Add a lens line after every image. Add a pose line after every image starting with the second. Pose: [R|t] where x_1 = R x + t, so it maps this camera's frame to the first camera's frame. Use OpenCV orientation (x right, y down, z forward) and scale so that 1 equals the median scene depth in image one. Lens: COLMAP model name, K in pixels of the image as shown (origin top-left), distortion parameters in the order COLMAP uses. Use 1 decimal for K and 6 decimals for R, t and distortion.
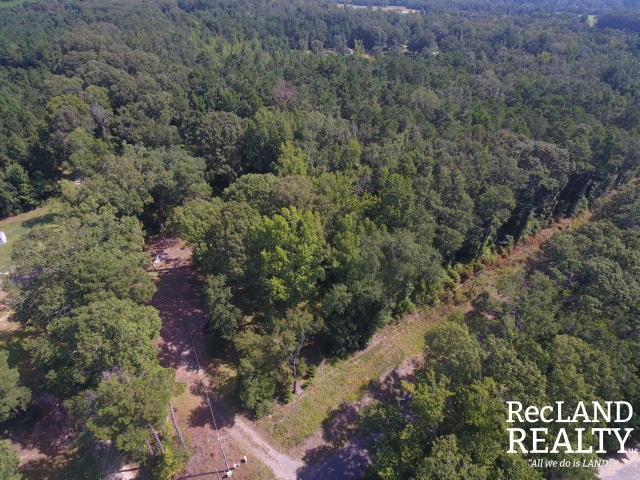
lens RADIAL K [[375.4, 0, 330.1], [0, 375.4, 239.3], [0, 0, 1]] dist [0.014645, -0.003635]
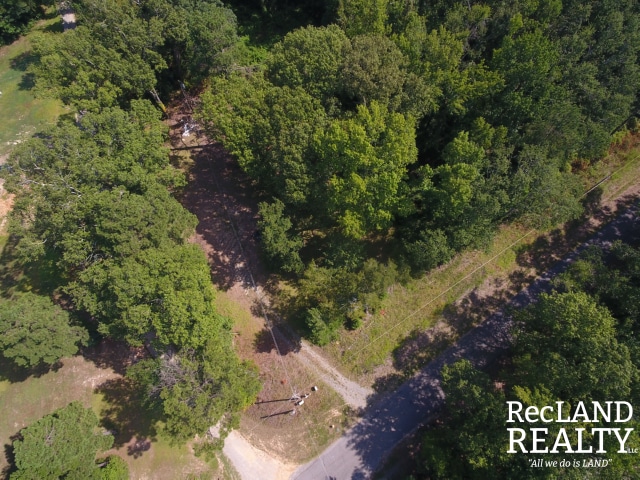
lens RADIAL K [[375.4, 0, 330.1], [0, 375.4, 239.3], [0, 0, 1]] dist [0.014645, -0.003635]
pose [[0.996668, 0.050895, -0.063746, -0.127479], [-0.011850, 0.863523, 0.504170, -0.221447], [0.080706, -0.501735, 0.861248, 0.309410]]
